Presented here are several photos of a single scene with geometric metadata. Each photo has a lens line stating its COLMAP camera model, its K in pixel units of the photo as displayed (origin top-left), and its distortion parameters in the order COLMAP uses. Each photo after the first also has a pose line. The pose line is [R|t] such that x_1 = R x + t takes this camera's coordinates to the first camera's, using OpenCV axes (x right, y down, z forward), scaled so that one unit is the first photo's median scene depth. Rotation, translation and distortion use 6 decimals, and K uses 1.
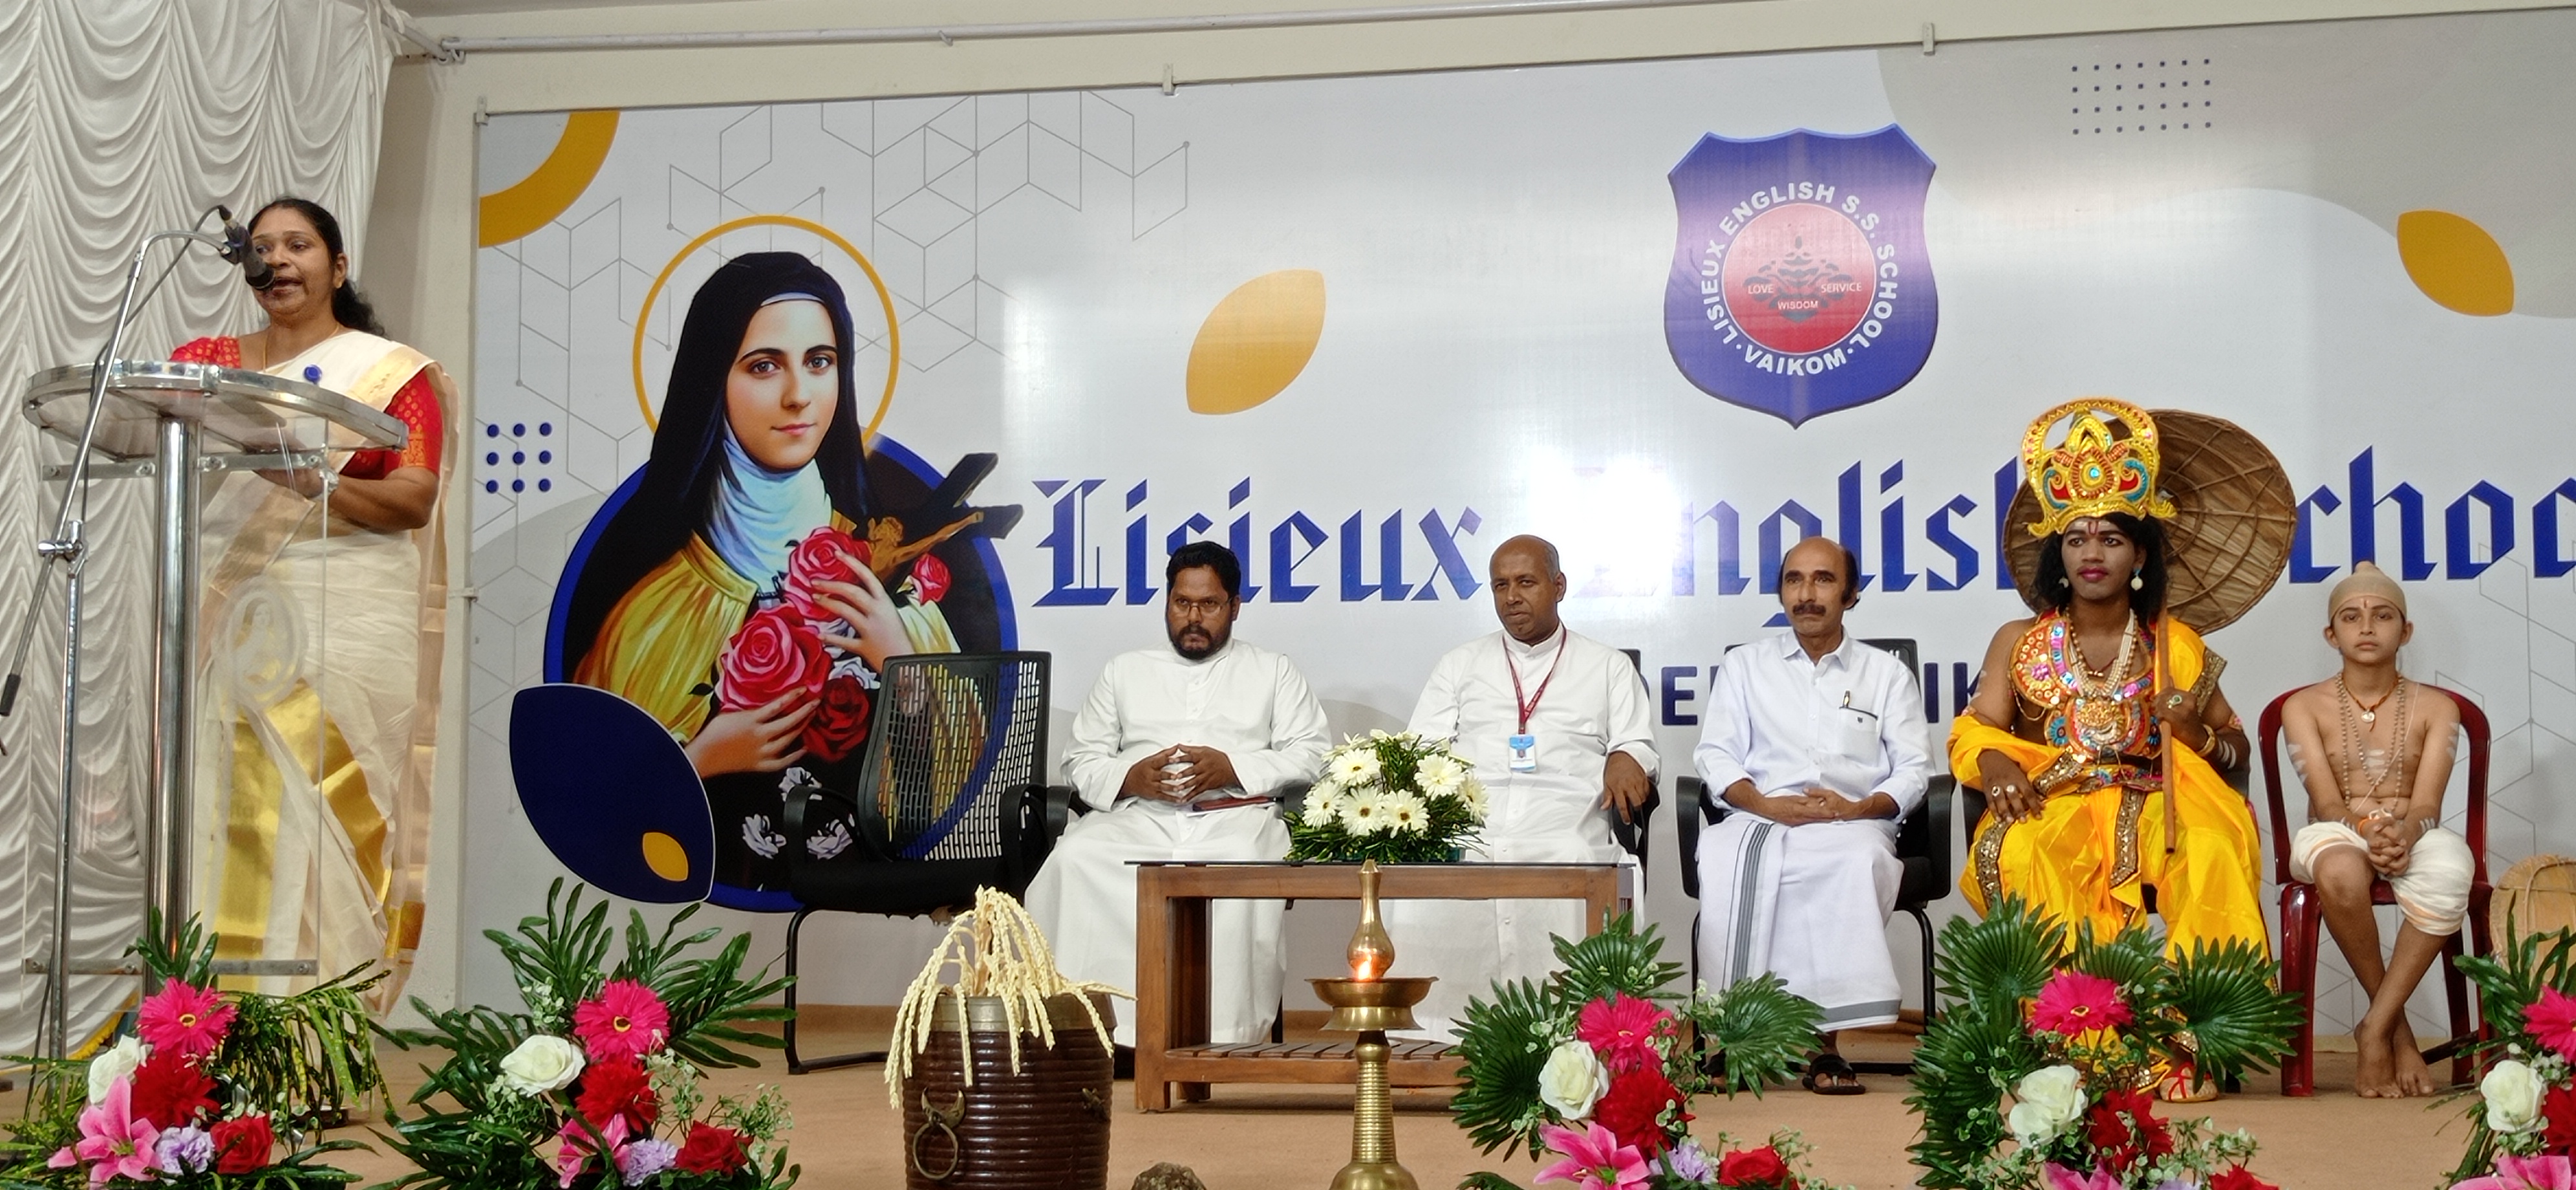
lens RADIAL K [[1955.2, 0, 1272.2], [0, 1955.2, 589.5], [0, 0, 1]] dist [0.025612, -0.021811]
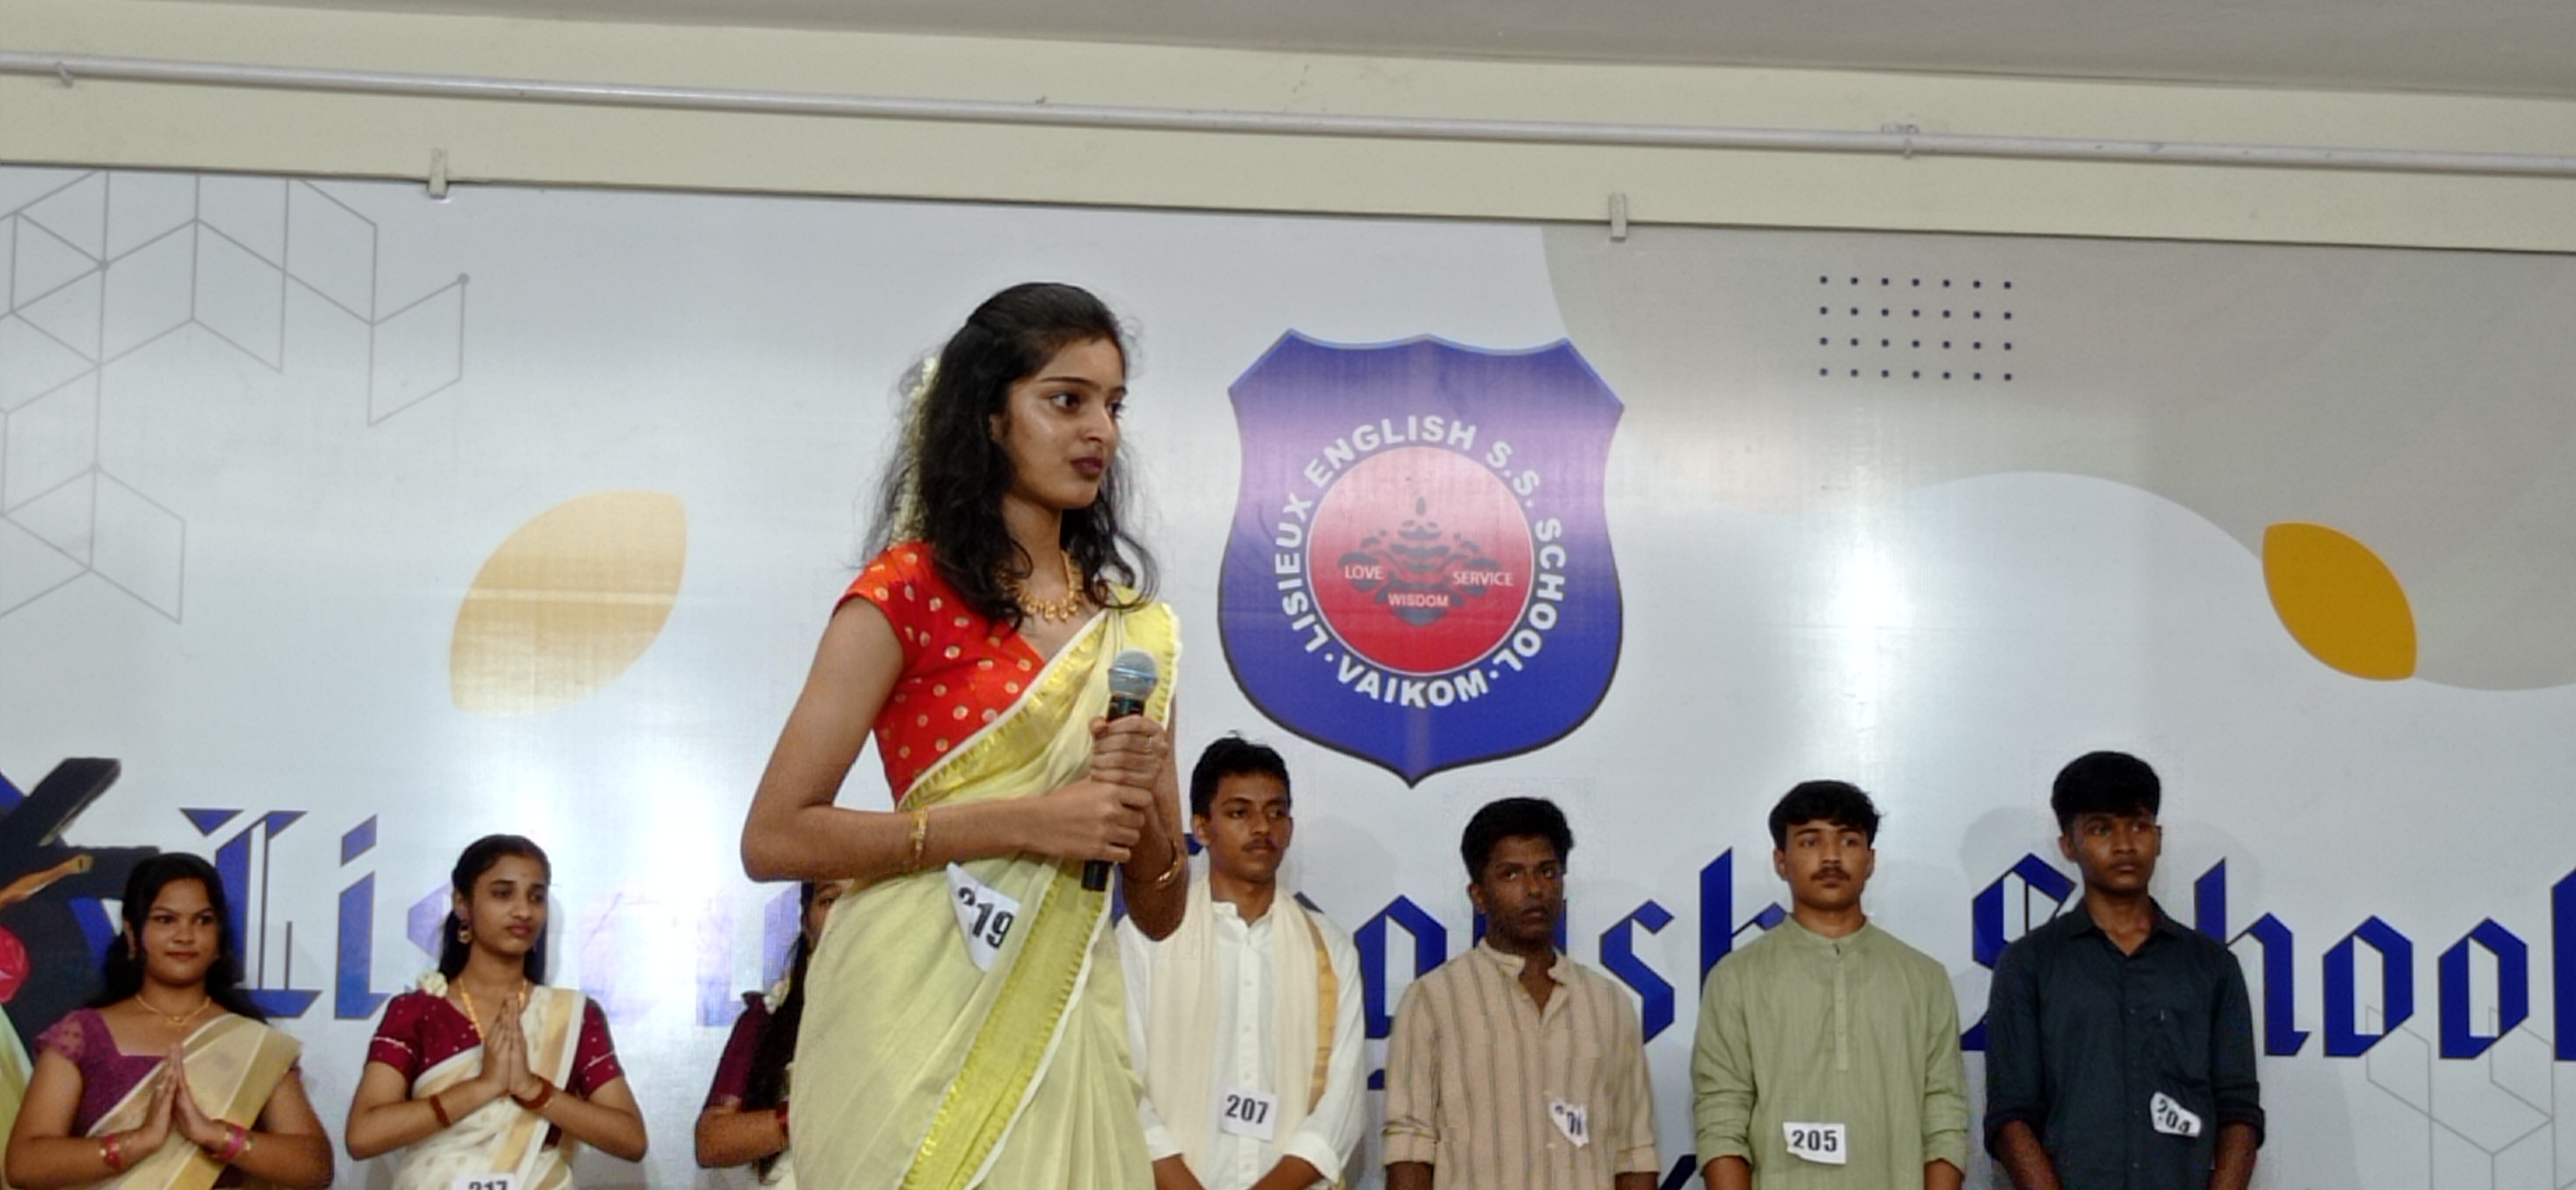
lens RADIAL K [[1955.2, 0, 1293.8], [0, 1955.2, 614.5], [0, 0, 1]] dist [0.025612, -0.021811]
pose [[0.967073, 0.037455, 0.251728, 0.063984], [-0.021280, 0.997548, -0.066675, -0.096128], [-0.253608, 0.059123, 0.965499, 0.381018]]
